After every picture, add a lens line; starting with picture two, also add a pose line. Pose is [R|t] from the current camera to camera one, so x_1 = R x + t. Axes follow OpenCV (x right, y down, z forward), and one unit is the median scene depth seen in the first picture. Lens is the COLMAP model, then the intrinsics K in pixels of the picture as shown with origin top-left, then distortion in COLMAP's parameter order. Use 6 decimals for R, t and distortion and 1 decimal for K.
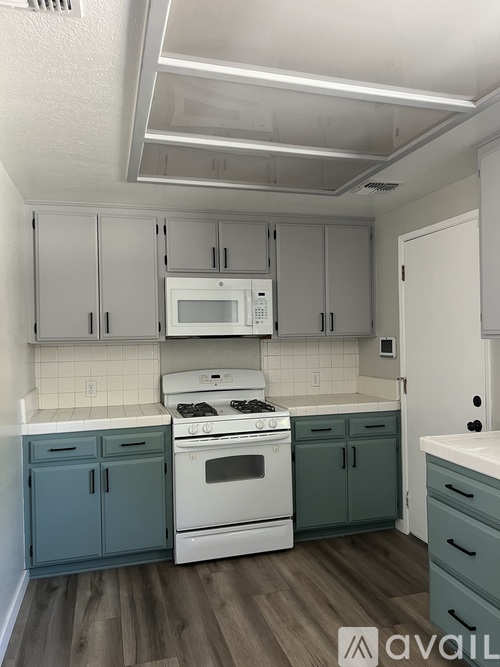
lens RADIAL K [[507.2, 0, 250.0], [0, 507.2, 333.5], [0, 0, 1]] dist [0.029925, -0.004700]
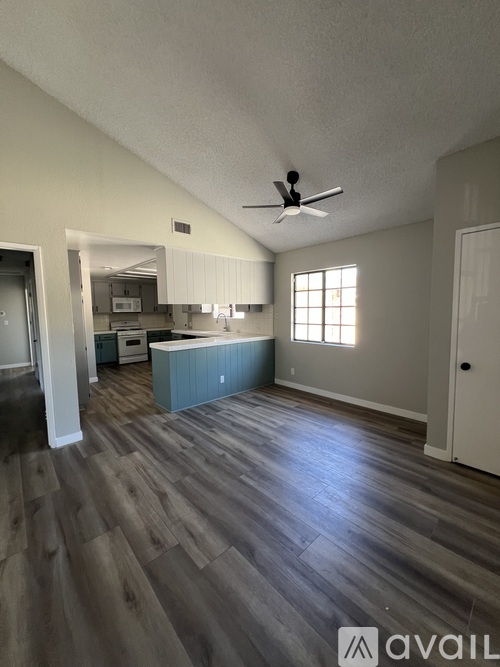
lens RADIAL K [[266.7, 0, 250.0], [0, 266.7, 333.5], [0, 0, 1]] dist [0.002225, 0.000351]
pose [[0.892830, -0.029415, 0.449433, -0.149973], [-0.013529, 0.995663, 0.092042, -0.036662], [-0.450191, -0.088258, 0.888560, -1.376972]]
